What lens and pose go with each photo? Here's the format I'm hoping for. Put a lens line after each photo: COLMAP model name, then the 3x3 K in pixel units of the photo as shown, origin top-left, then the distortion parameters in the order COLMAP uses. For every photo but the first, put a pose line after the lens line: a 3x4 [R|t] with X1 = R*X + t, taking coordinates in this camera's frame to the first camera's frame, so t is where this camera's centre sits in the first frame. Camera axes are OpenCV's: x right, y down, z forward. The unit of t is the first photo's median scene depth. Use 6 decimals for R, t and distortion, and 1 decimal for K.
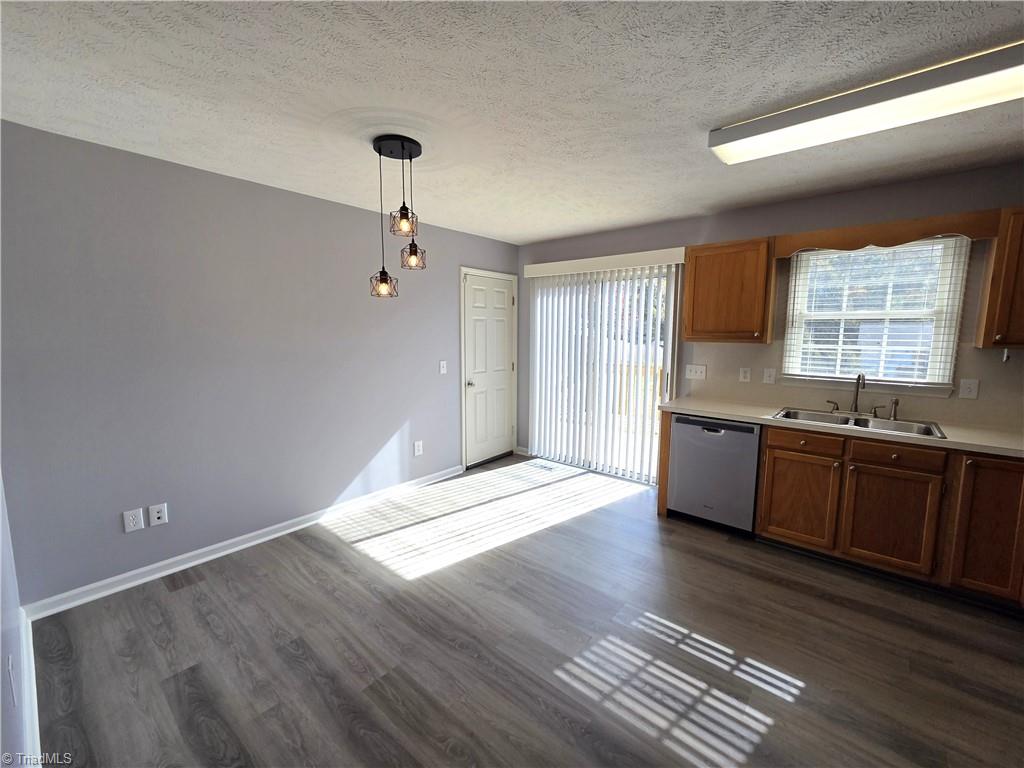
lens RADIAL K [[417.2, 0, 513.4], [0, 417.2, 381.0], [0, 0, 1]] dist [0.001584, 0.000328]
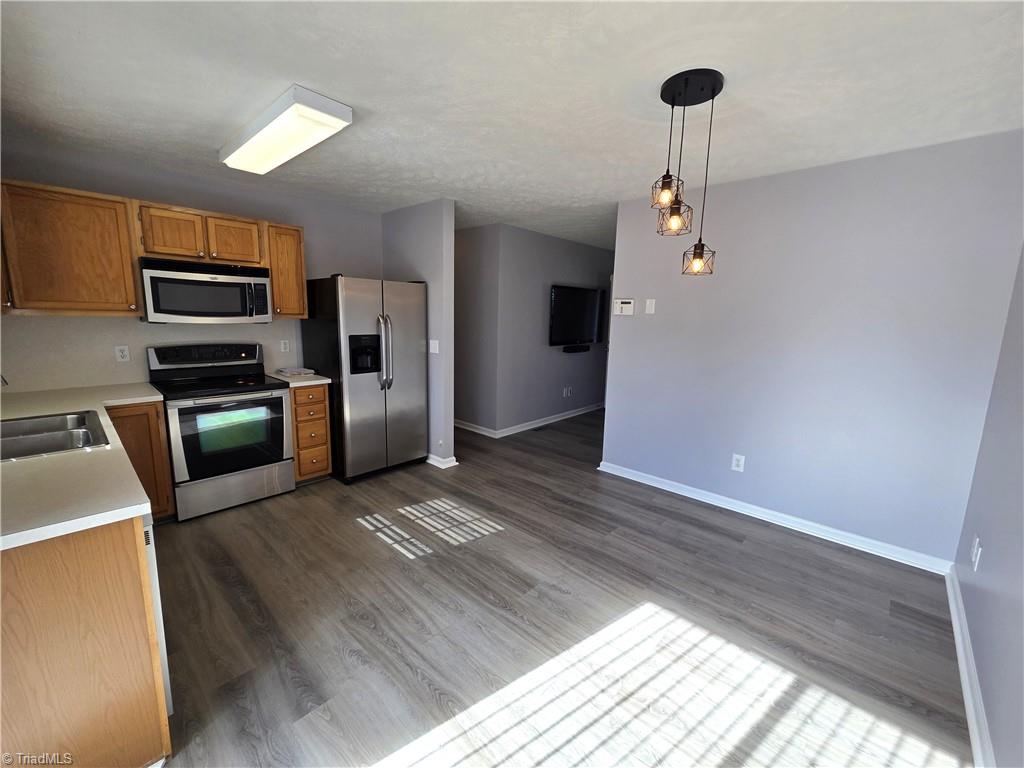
lens RADIAL K [[417.2, 0, 513.4], [0, 417.2, 381.0], [0, 0, 1]] dist [0.001584, 0.000328]
pose [[-0.998613, -0.034939, 0.039377, 0.015376], [-0.022703, 0.960696, 0.276673, -0.221535], [-0.047496, 0.275395, -0.960157, 1.877984]]
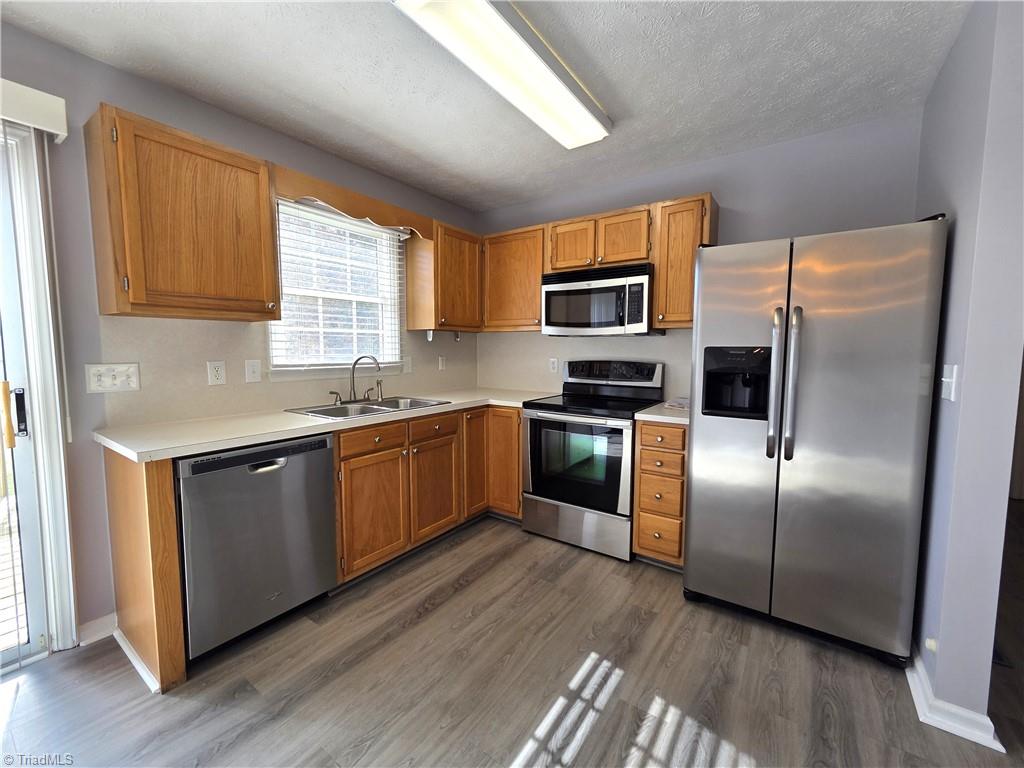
lens RADIAL K [[417.2, 0, 513.4], [0, 417.2, 381.0], [0, 0, 1]] dist [0.001584, 0.000328]
pose [[-0.089411, -0.084348, 0.992417, -0.159399], [0.117284, 0.988584, 0.094589, -0.014961], [-0.989065, 0.124852, -0.078498, 0.915171]]
